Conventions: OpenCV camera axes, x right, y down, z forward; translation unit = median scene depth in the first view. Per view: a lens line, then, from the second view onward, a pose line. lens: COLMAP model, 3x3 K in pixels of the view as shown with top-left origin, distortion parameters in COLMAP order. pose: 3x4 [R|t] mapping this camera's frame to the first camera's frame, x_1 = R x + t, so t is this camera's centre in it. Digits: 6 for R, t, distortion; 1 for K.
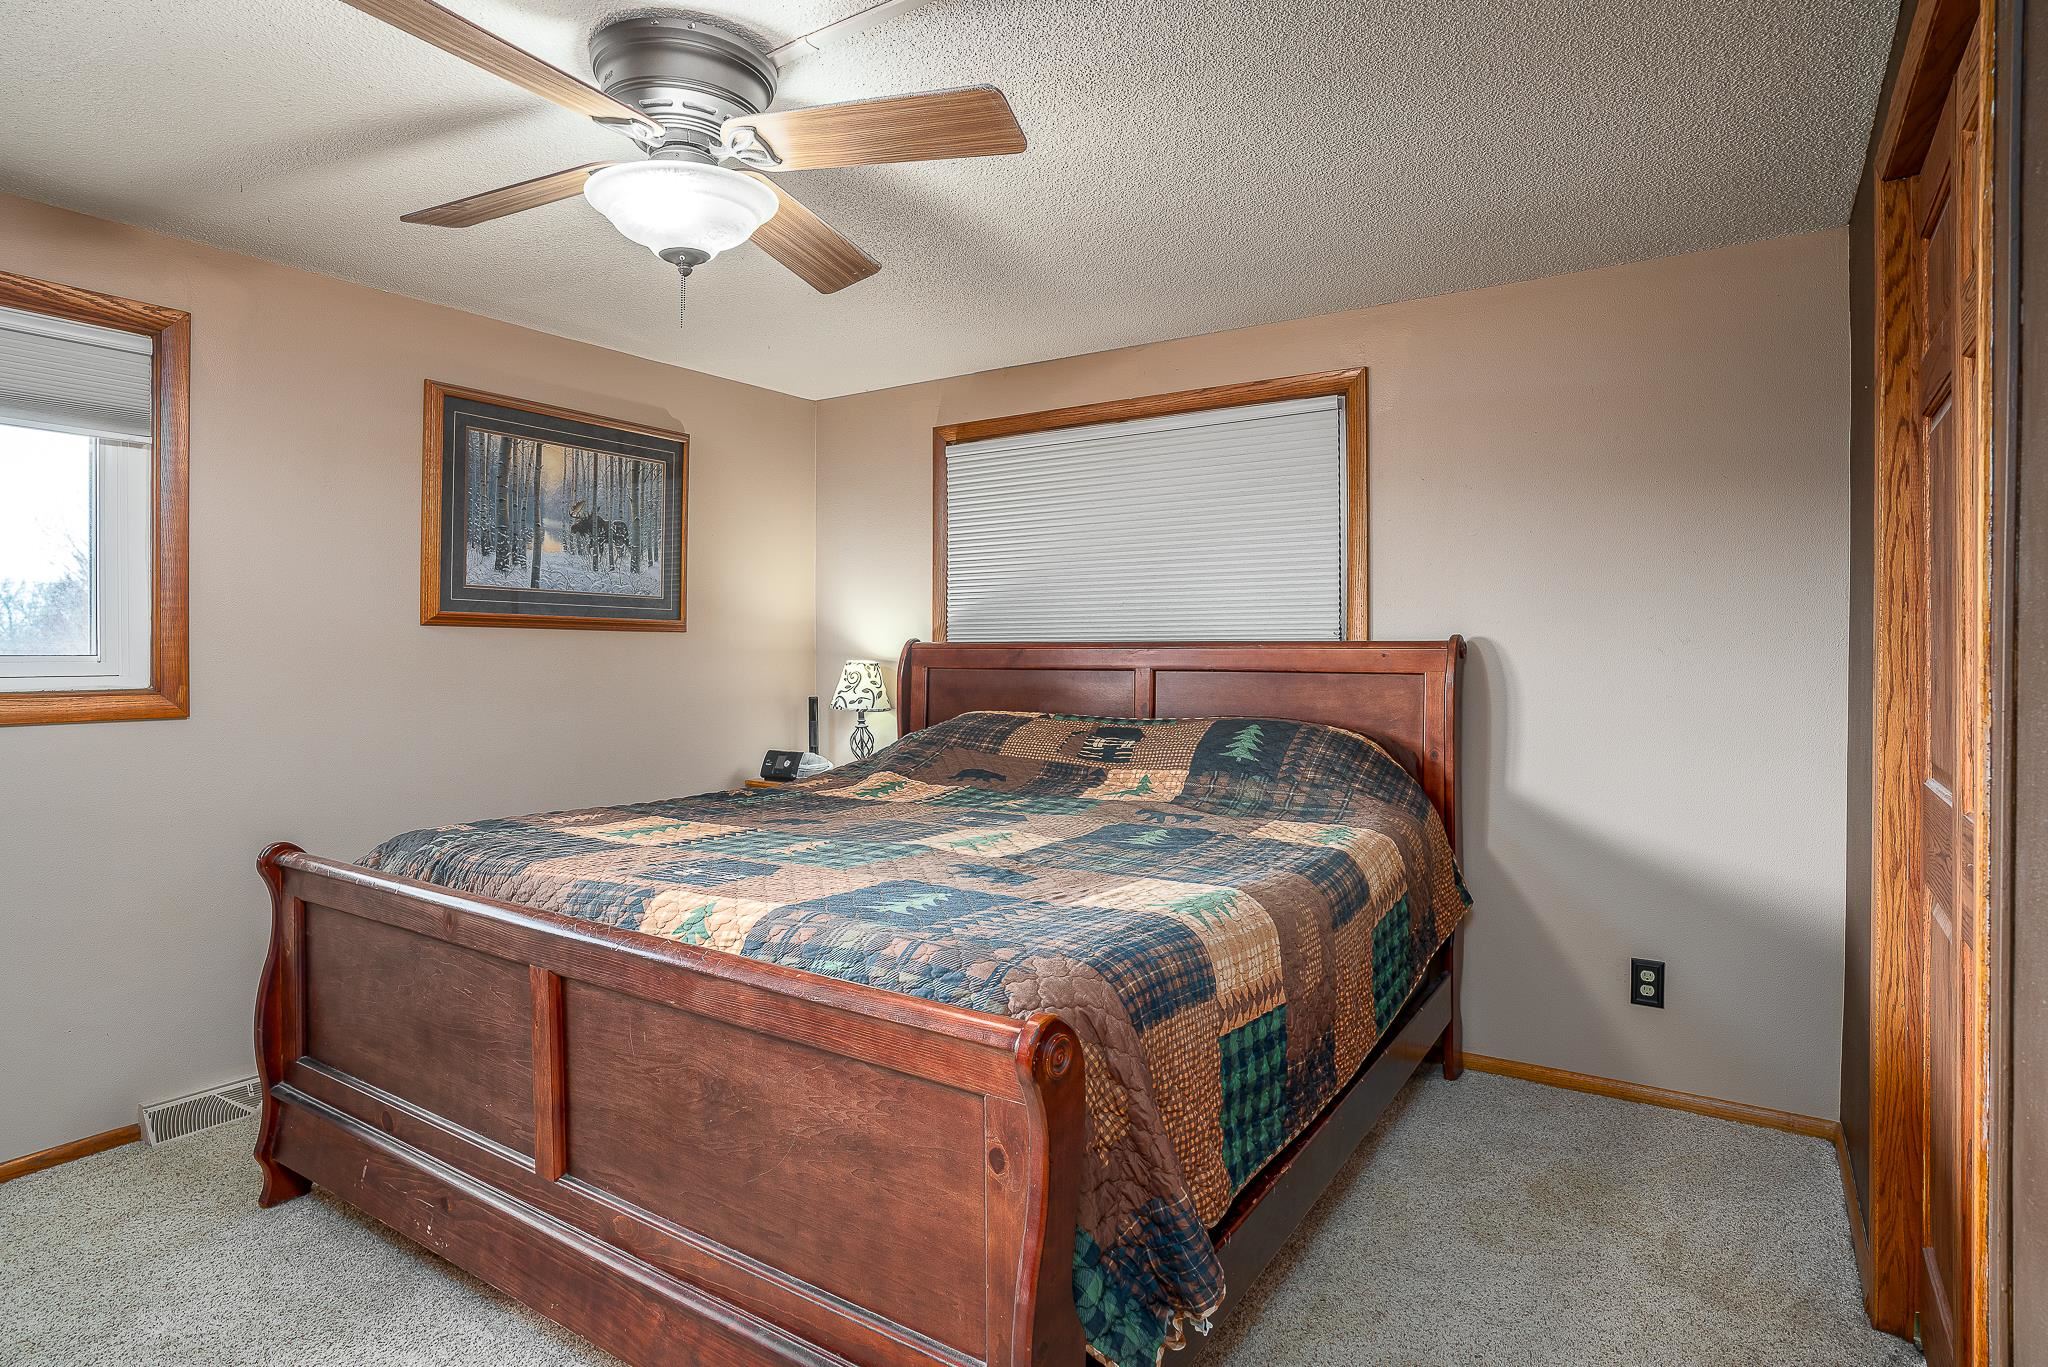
lens RADIAL K [[1098.8, 0, 1008.0], [0, 1098.8, 659.8], [0, 0, 1]] dist [-0.055798, 0.000082]
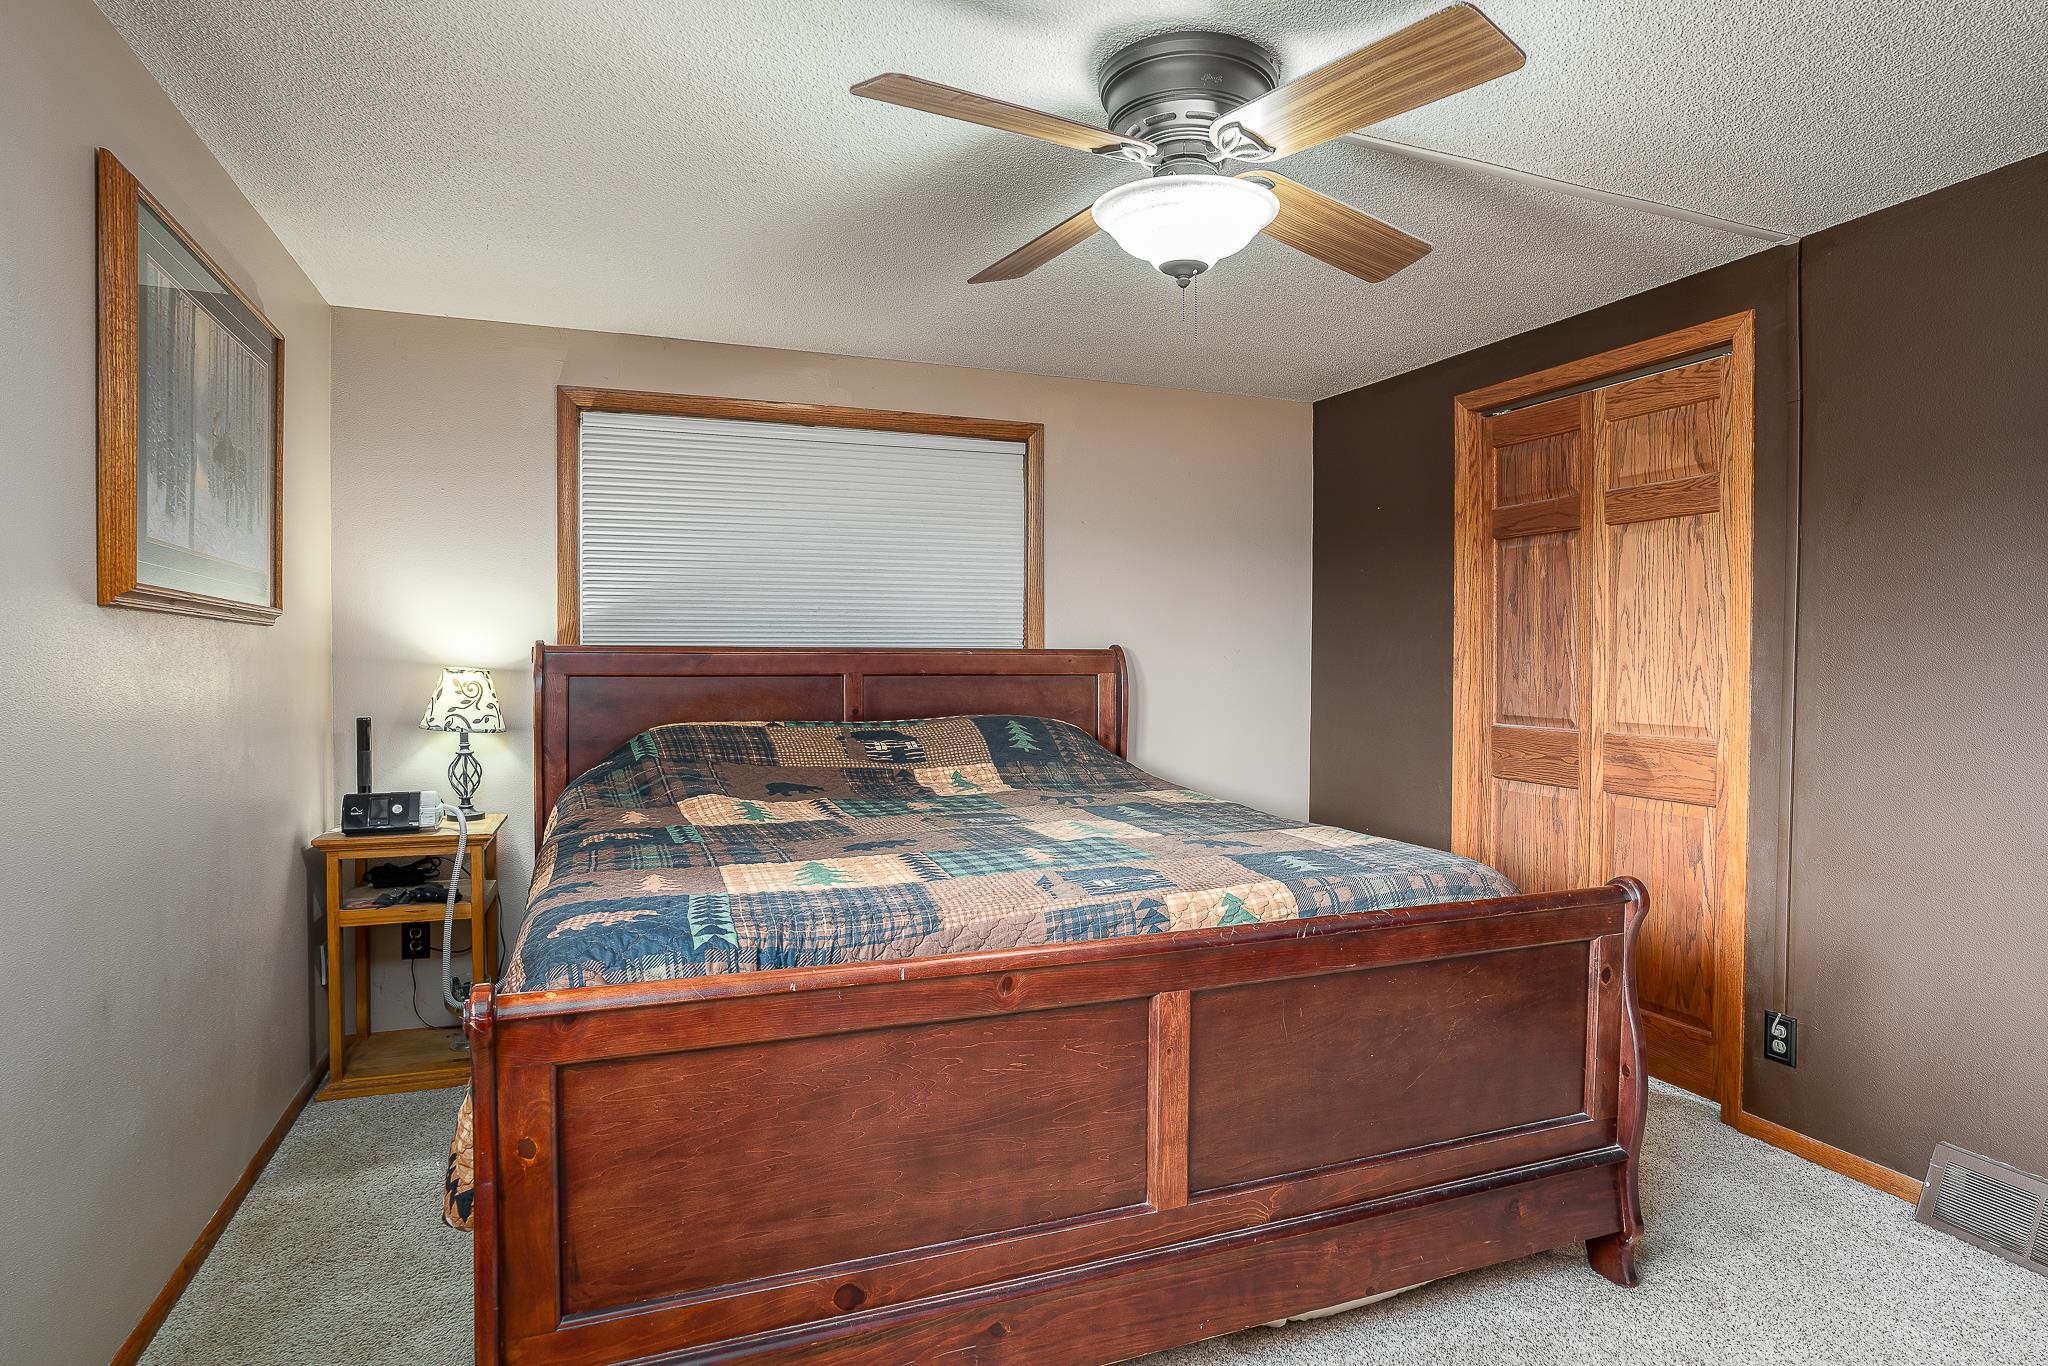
lens RADIAL K [[1111.7, 0, 1024.0], [0, 1111.7, 683.0], [0, 0, 1]] dist [-0.048431, 0.032521]
pose [[0.579509, -0.016107, 0.814807, -0.607789], [0.003522, 0.999845, 0.017260, -0.000638], [-0.814958, -0.007133, 0.579476, 0.256280]]
